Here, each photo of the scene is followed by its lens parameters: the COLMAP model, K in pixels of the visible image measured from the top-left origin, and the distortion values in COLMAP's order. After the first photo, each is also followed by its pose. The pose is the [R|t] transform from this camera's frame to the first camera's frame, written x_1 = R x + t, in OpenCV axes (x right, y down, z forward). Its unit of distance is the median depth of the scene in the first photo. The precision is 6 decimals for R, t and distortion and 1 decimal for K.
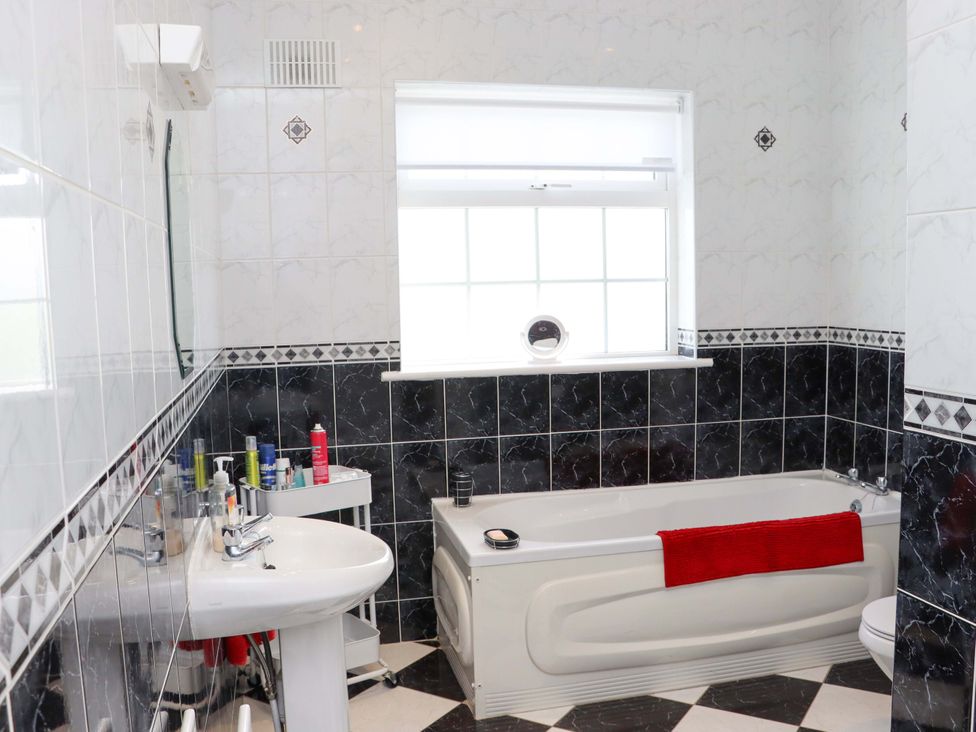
lens RADIAL K [[903.6, 0, 482.1], [0, 903.6, 379.2], [0, 0, 1]] dist [-0.175332, 0.132141]
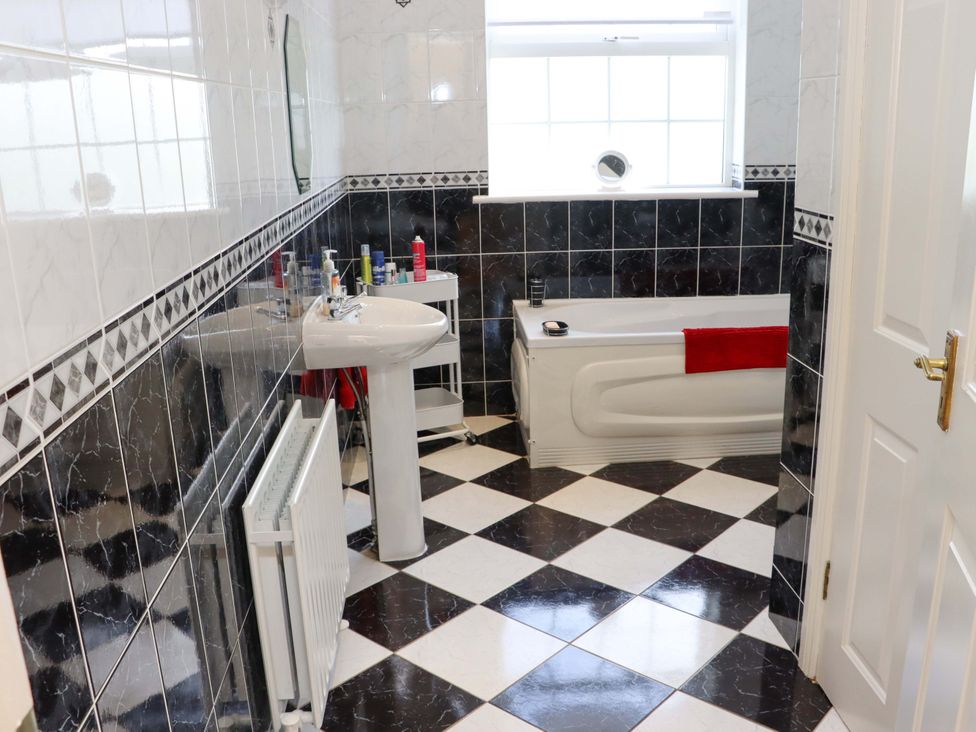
lens RADIAL K [[903.6, 0, 482.1], [0, 903.6, 379.2], [0, 0, 1]] dist [-0.175332, 0.132141]
pose [[0.985288, 0.044460, -0.165015, 0.114622], [-0.013775, 0.983086, 0.182626, 0.014154], [0.170343, -0.177666, 0.969236, -0.230191]]
